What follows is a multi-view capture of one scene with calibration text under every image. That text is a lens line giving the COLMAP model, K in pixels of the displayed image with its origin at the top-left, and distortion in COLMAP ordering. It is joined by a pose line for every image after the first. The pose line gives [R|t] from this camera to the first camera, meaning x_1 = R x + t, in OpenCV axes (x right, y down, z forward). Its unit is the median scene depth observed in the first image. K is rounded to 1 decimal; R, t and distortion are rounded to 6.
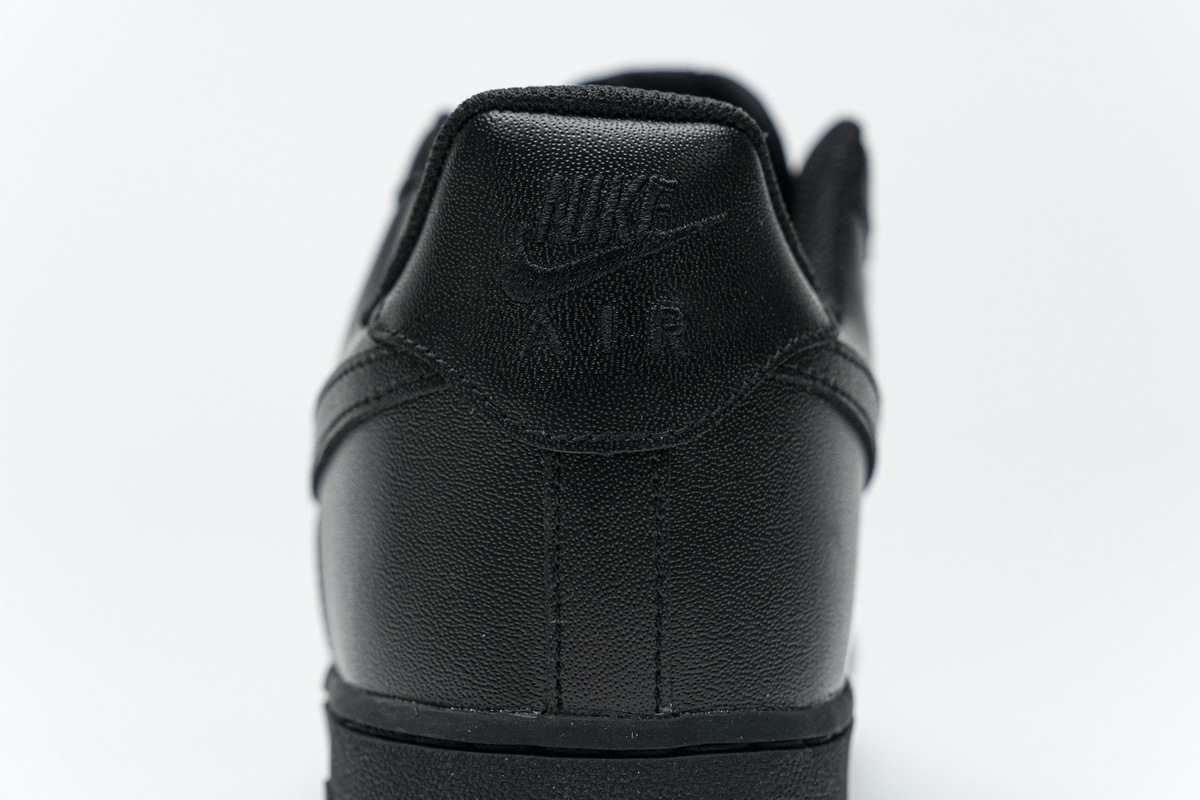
lens RADIAL K [[2339.4, 0, 604.3], [0, 2339.4, 395.8], [0, 0, 1]] dist [-0.003218, 0.000000]
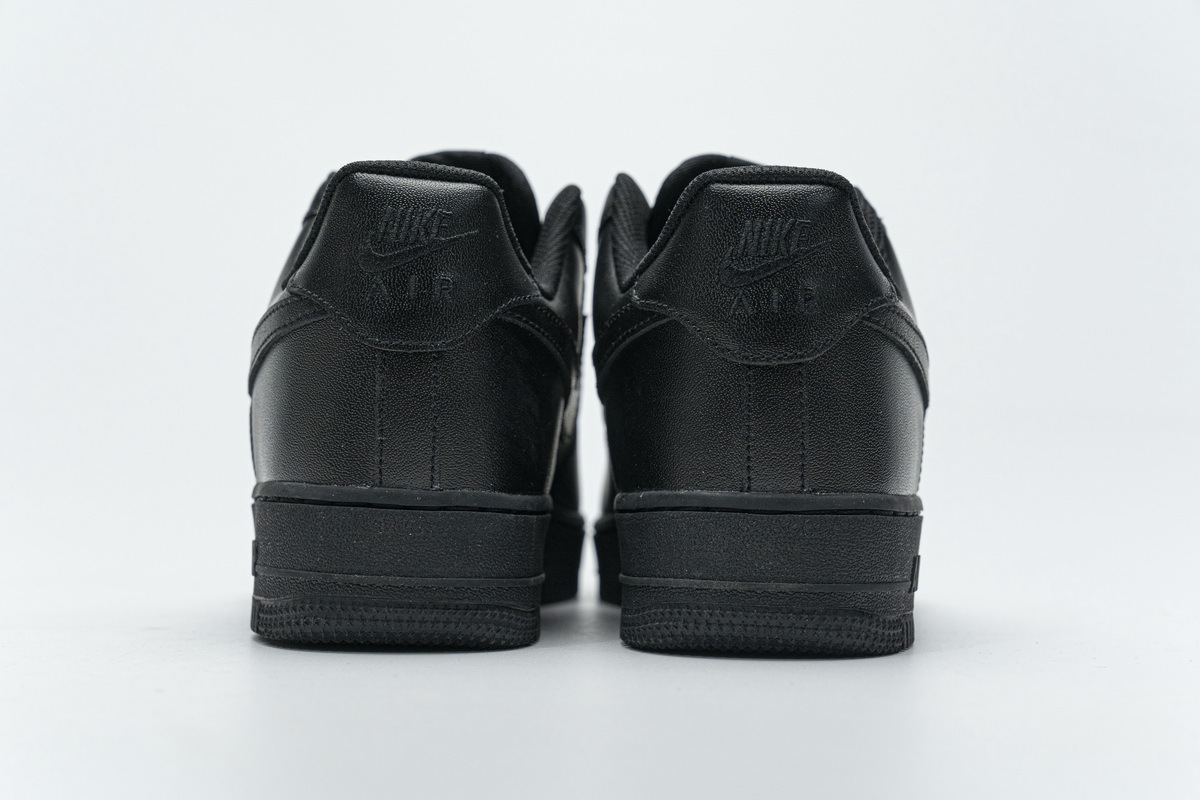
lens RADIAL K [[2339.4, 0, 593.9], [0, 2339.4, 402.2], [0, 0, 1]] dist [-0.003218, 0.000000]
pose [[0.998504, 0.034730, 0.042236, 0.070899], [-0.033738, 0.999143, -0.023976, 0.104839], [-0.043033, 0.022515, 0.998820, -0.911438]]
